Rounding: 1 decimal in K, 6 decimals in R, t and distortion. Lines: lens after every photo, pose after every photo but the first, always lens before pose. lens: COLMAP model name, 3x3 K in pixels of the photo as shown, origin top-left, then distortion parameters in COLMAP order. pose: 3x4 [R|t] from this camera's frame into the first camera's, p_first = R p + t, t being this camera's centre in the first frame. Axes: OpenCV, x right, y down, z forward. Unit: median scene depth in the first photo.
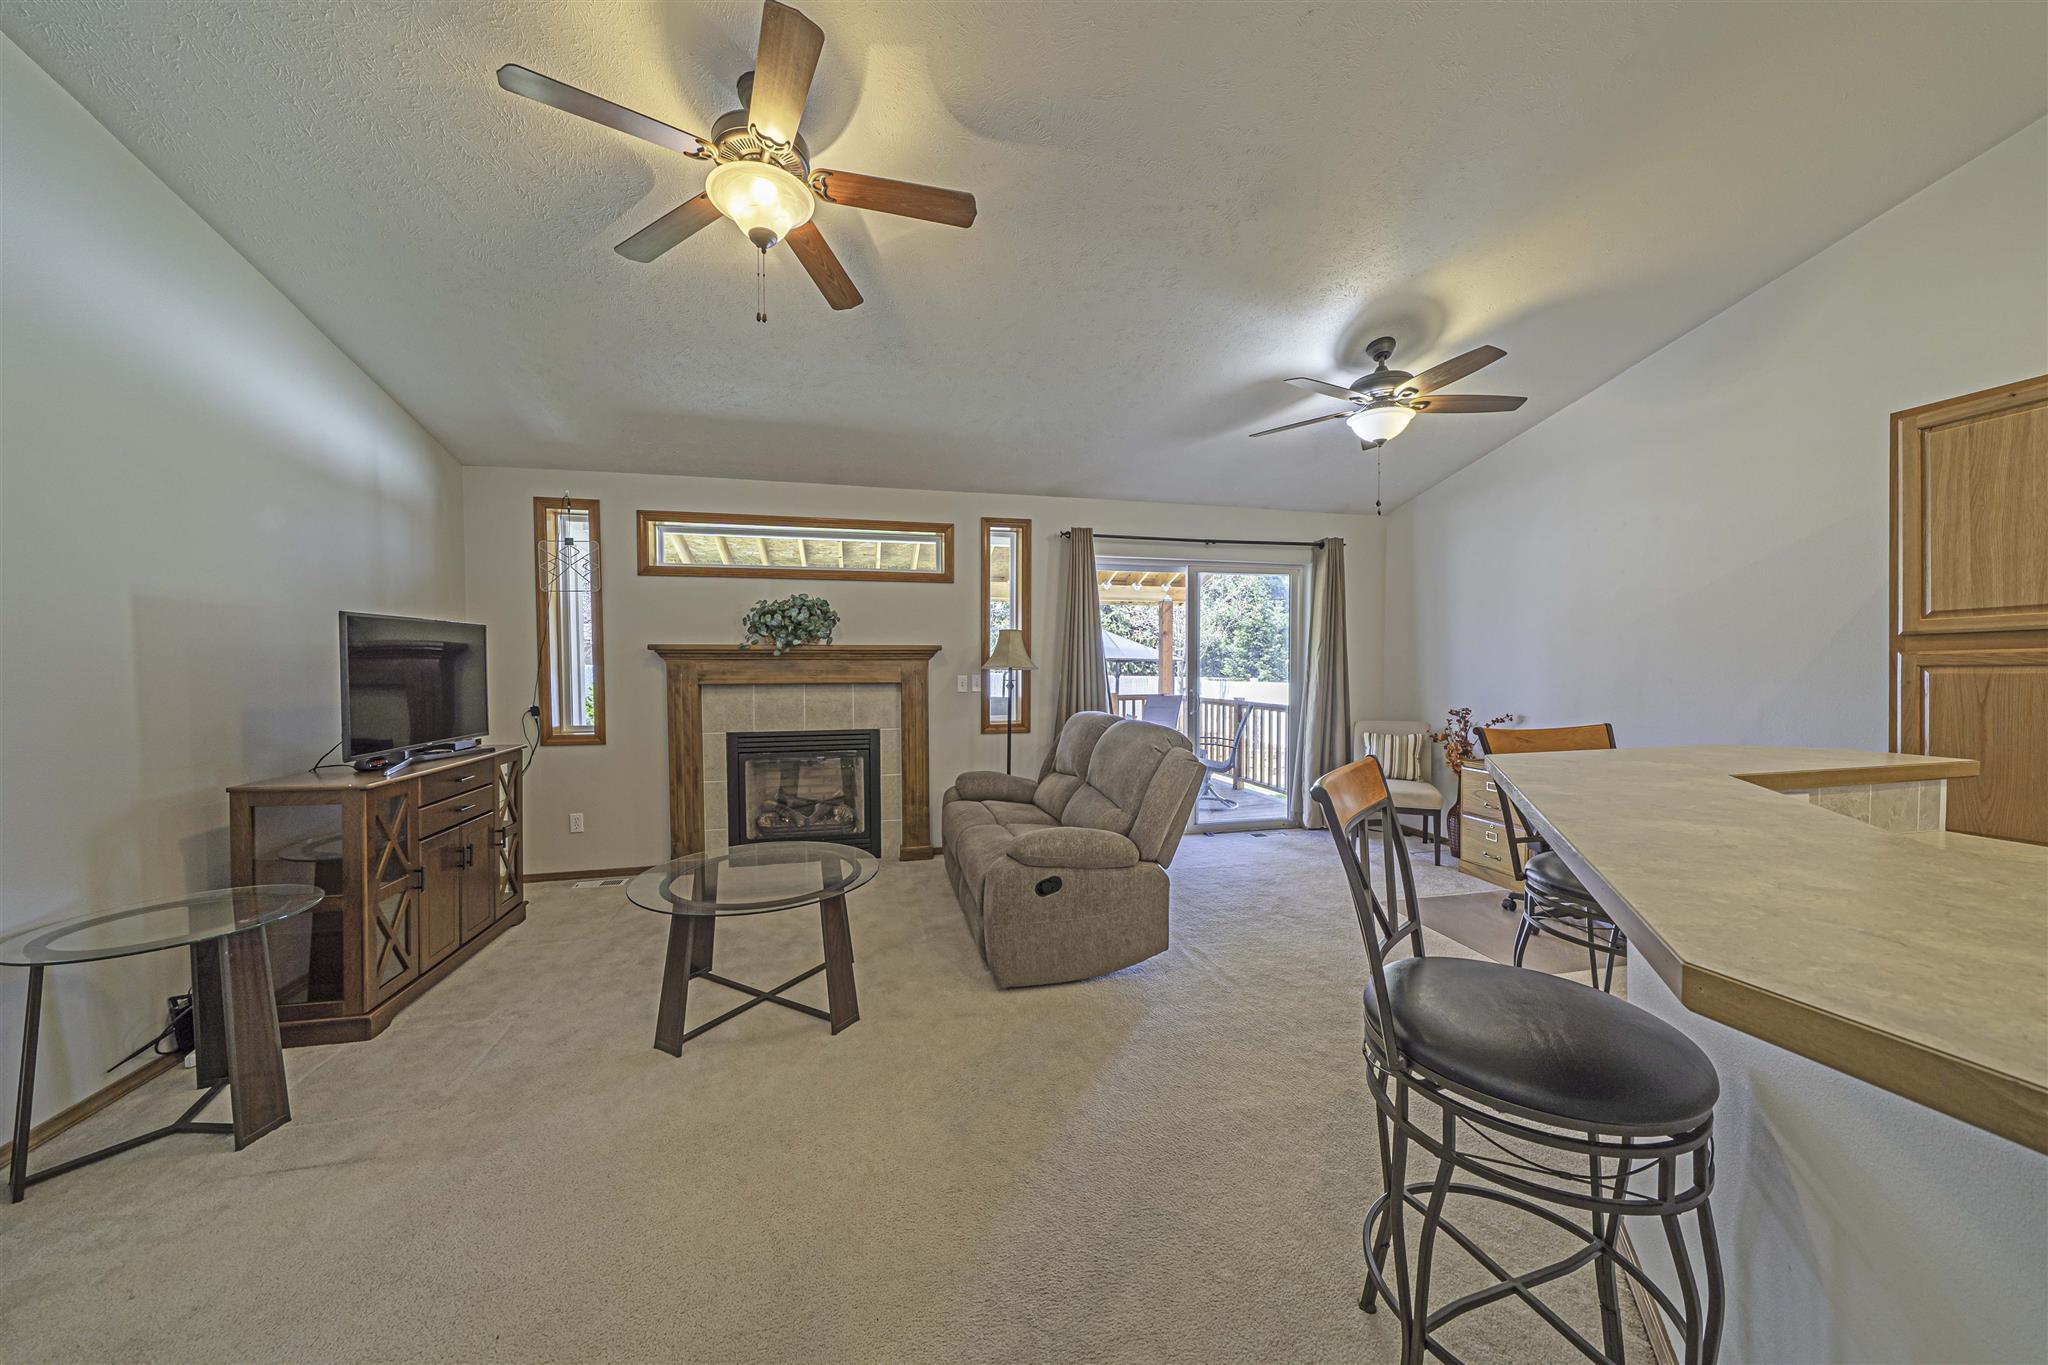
lens RADIAL K [[709.3, 0, 1042.0], [0, 709.3, 678.7], [0, 0, 1]] dist [0.001928, 0.000200]
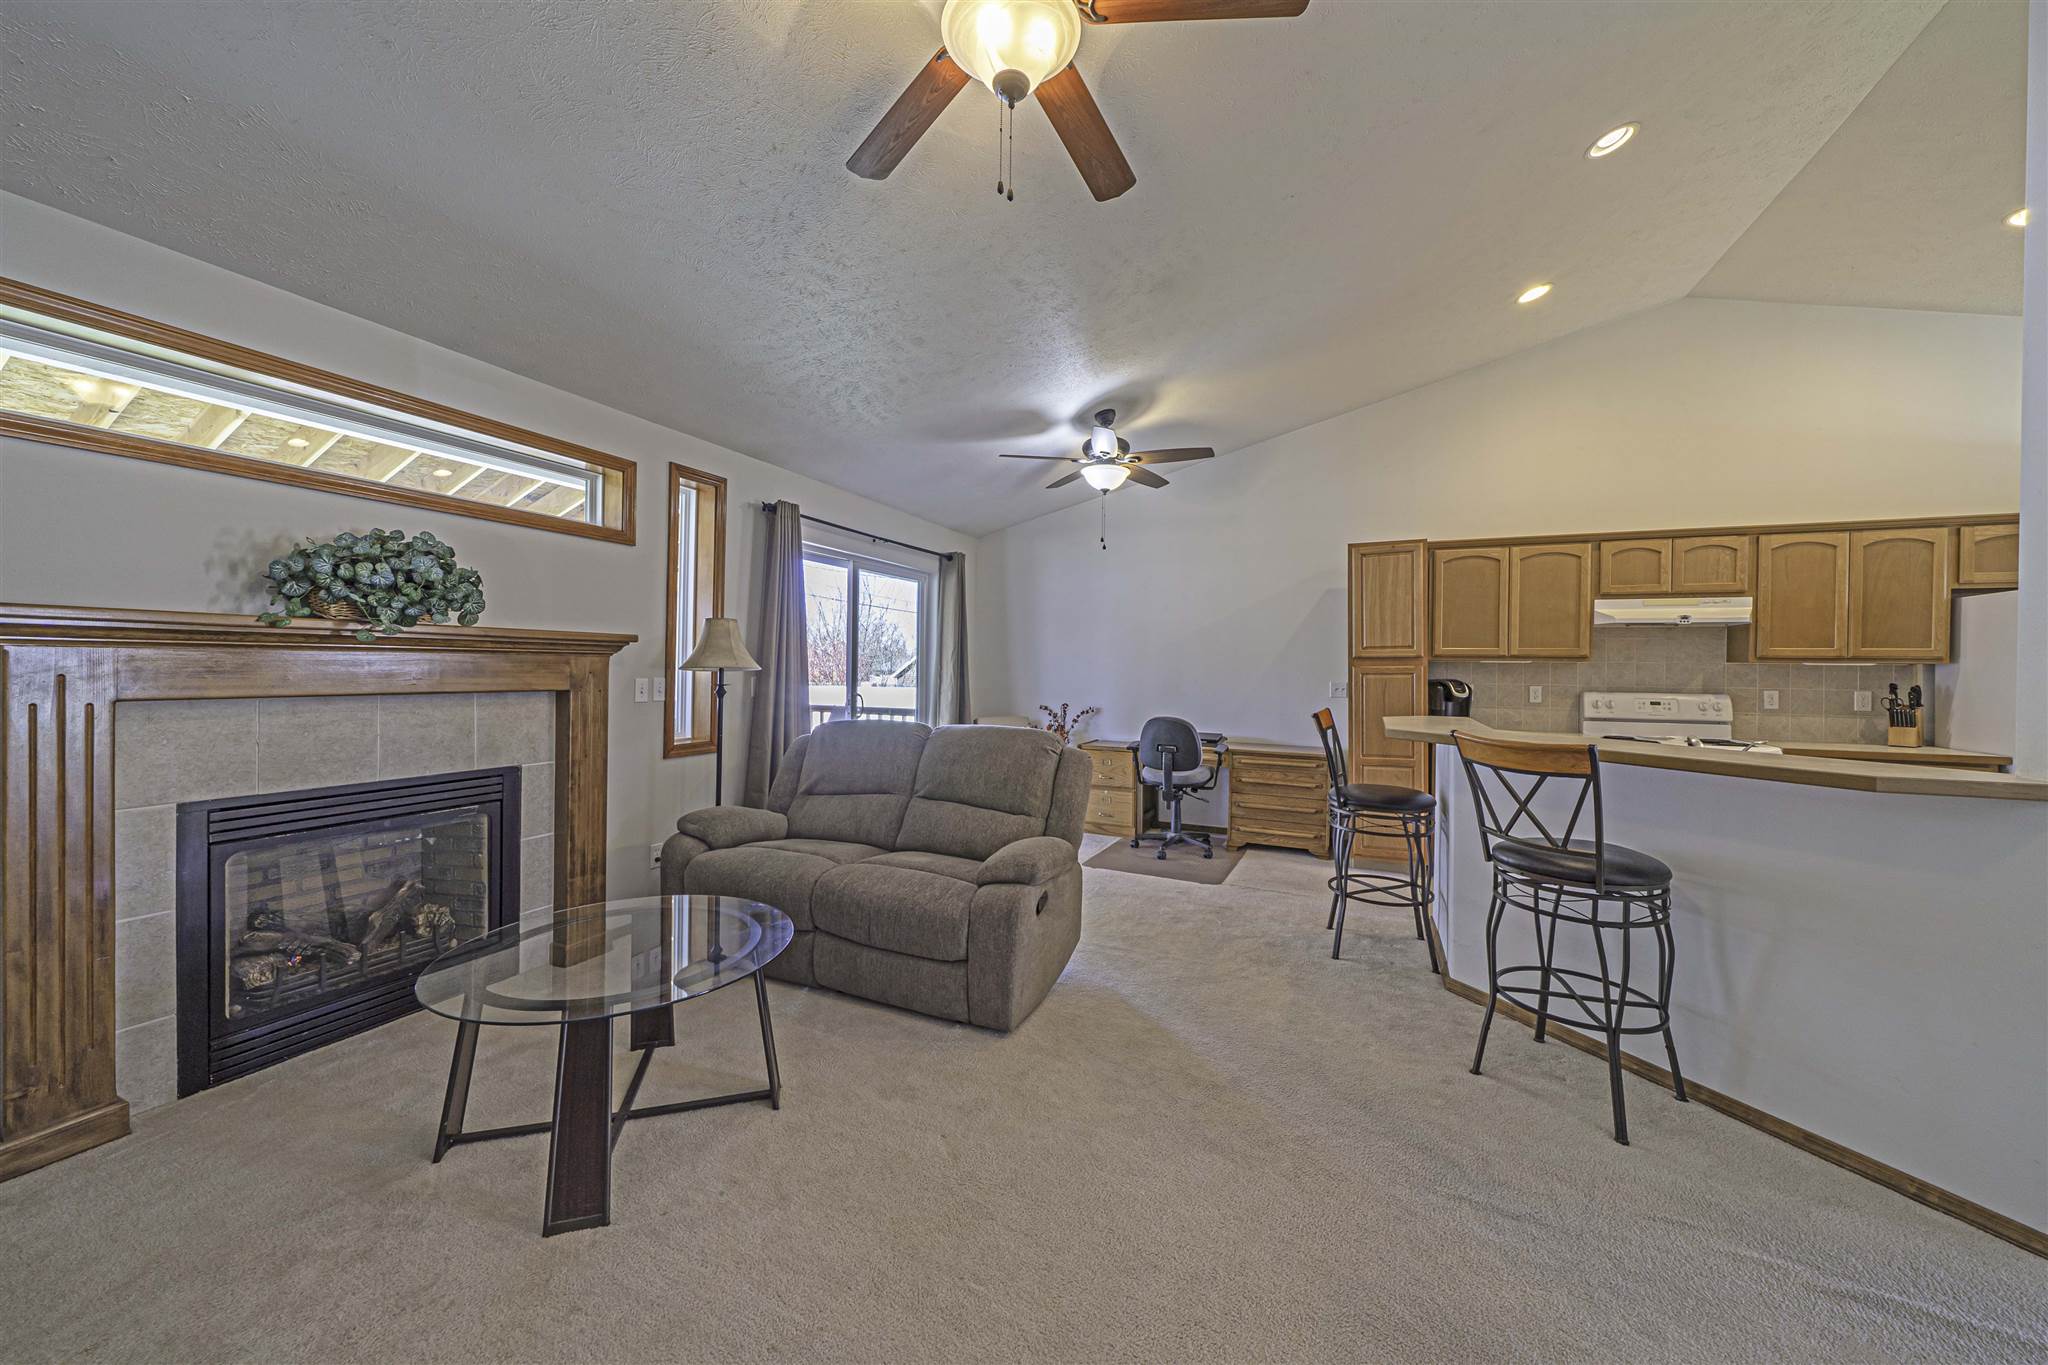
lens RADIAL K [[709.3, 0, 1068.0], [0, 709.3, 668.1], [0, 0, 1]] dist [0.001928, 0.000200]
pose [[0.597329, 0.008994, 0.801946, -0.439598], [0.003118, 0.999904, -0.013536, -0.004134], [-0.801990, 0.010586, 0.597243, 0.244466]]
